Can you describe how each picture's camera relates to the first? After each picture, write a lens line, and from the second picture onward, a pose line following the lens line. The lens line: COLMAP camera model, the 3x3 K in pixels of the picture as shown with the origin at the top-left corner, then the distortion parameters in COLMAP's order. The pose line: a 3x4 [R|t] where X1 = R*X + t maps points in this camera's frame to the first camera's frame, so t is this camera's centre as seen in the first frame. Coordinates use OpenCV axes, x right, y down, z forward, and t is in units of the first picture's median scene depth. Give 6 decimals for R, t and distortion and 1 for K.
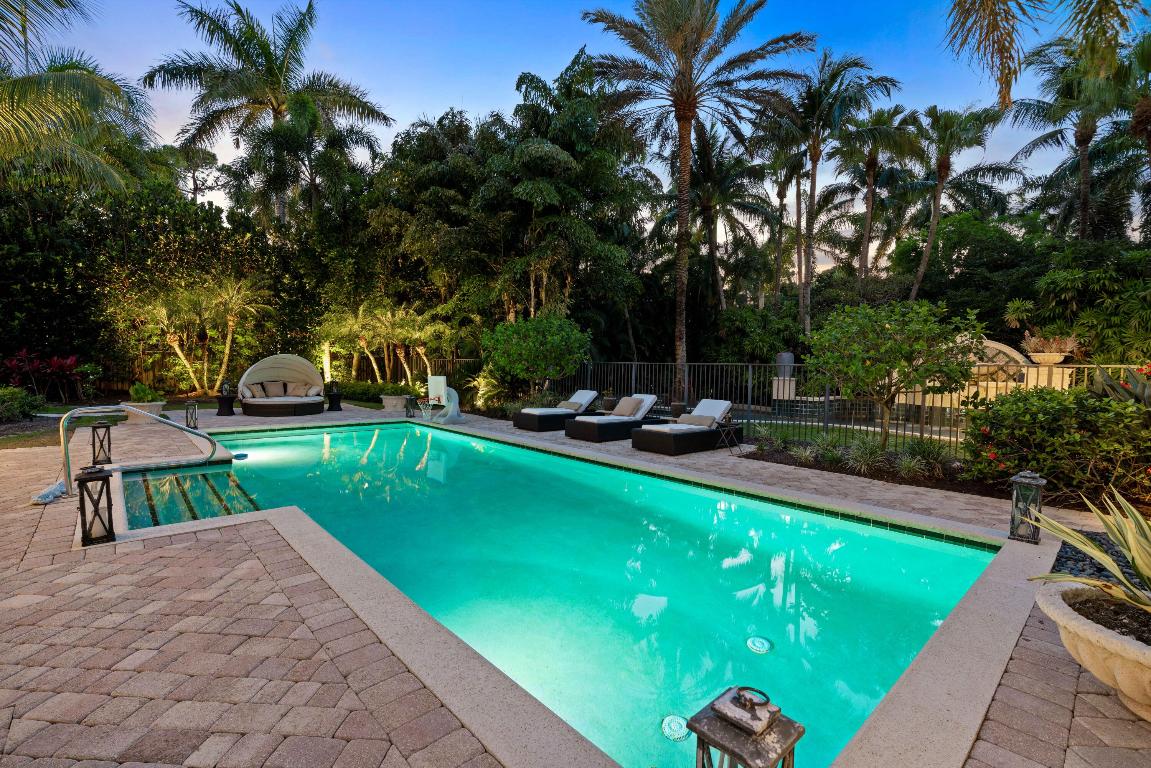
lens RADIAL K [[509.7, 0, 575.5], [0, 509.7, 384.0], [0, 0, 1]] dist [0.001451, 0.000345]
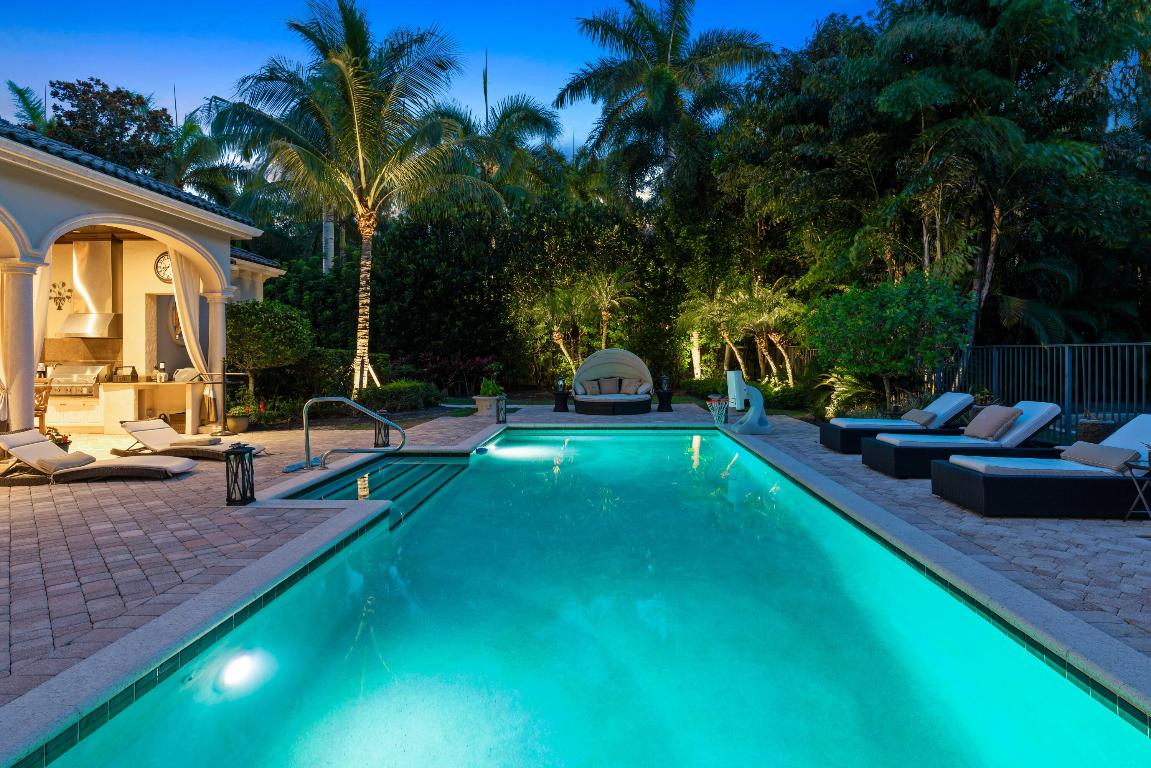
lens RADIAL K [[637.9, 0, 577.9], [0, 637.9, 355.3], [0, 0, 1]] dist [-0.010877, 0.001141]
pose [[0.708581, -0.023035, -0.705253, 0.175911], [-0.006672, 0.999204, -0.039340, 0.000283], [0.705598, 0.032581, 0.707863, 0.108529]]
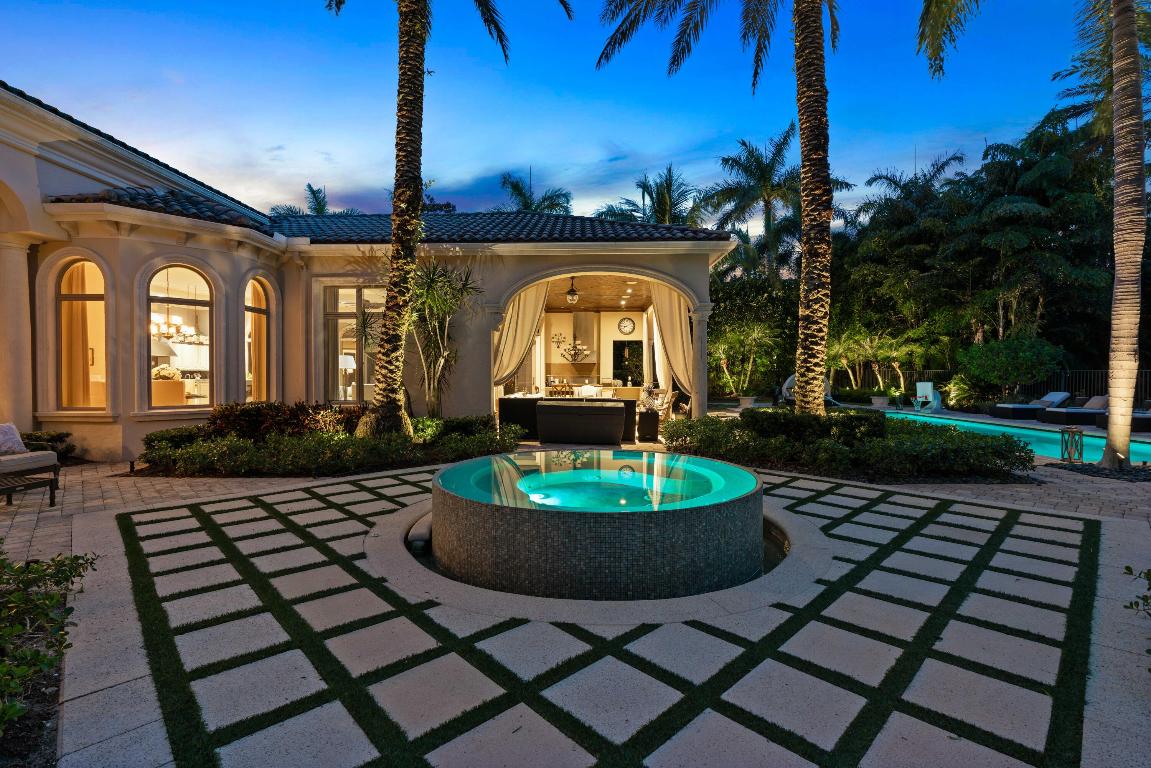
lens RADIAL K [[509.9, 0, 575.4], [0, 509.9, 380.8], [0, 0, 1]] dist [-0.000650, 0.000318]
pose [[0.724816, -0.010285, -0.688865, 0.018052], [-0.009692, 0.999637, -0.025123, 0.021115], [0.688874, 0.024886, 0.724454, -0.621166]]
